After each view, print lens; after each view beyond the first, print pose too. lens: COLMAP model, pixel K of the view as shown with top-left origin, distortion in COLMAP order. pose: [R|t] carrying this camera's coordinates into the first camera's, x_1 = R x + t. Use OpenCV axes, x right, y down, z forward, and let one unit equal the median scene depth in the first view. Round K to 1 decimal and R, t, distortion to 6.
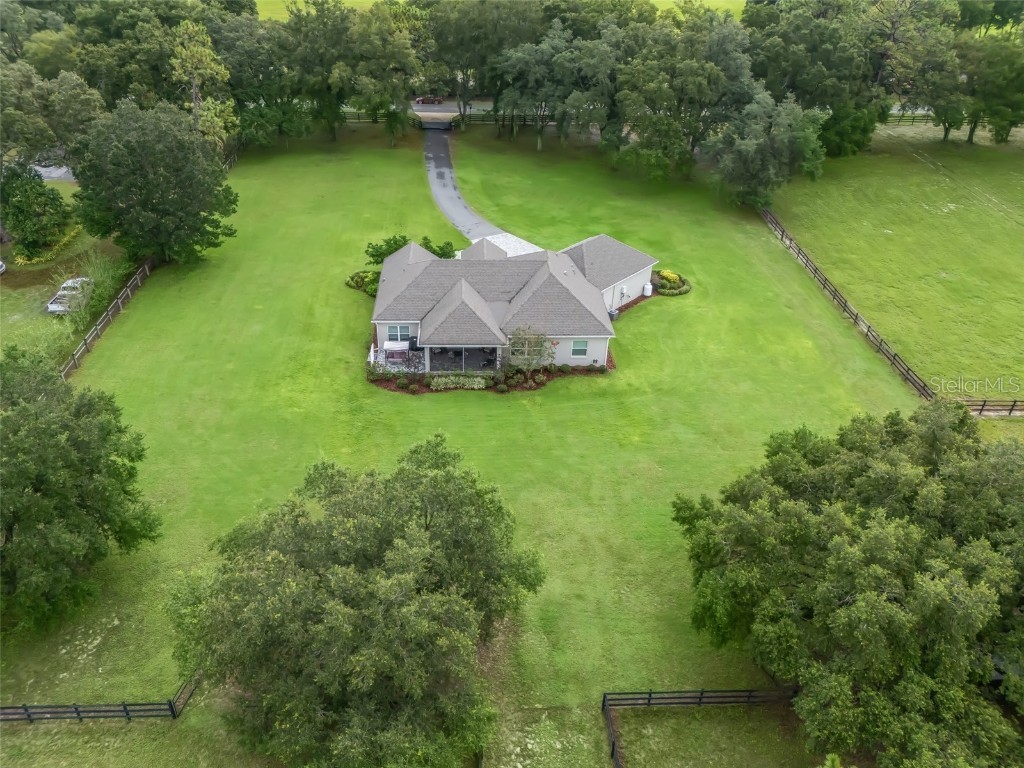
lens RADIAL K [[751.0, 0, 512.0], [0, 751.0, 384.0], [0, 0, 1]] dist [0.047863, -0.044382]
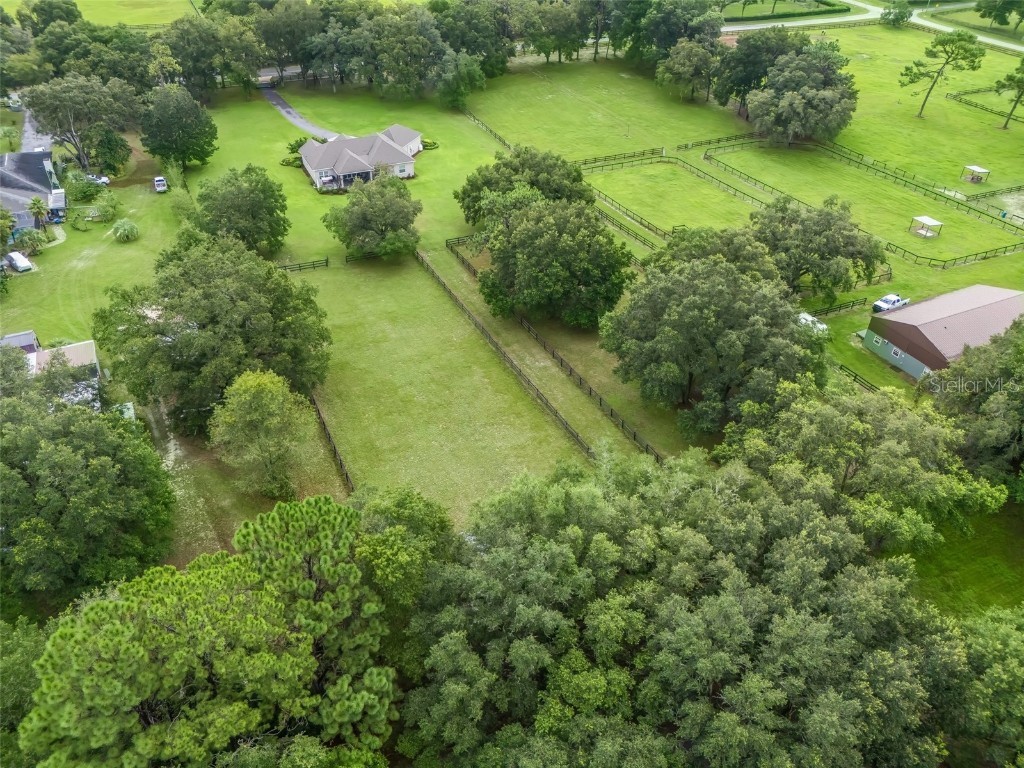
lens RADIAL K [[751.0, 0, 512.0], [0, 751.0, 384.0], [0, 0, 1]] dist [0.047863, -0.044382]
pose [[0.926203, -0.234963, 0.294857, -0.305512], [0.214257, 0.971525, 0.101158, 0.300634], [-0.310230, -0.030518, 0.950172, -0.952991]]
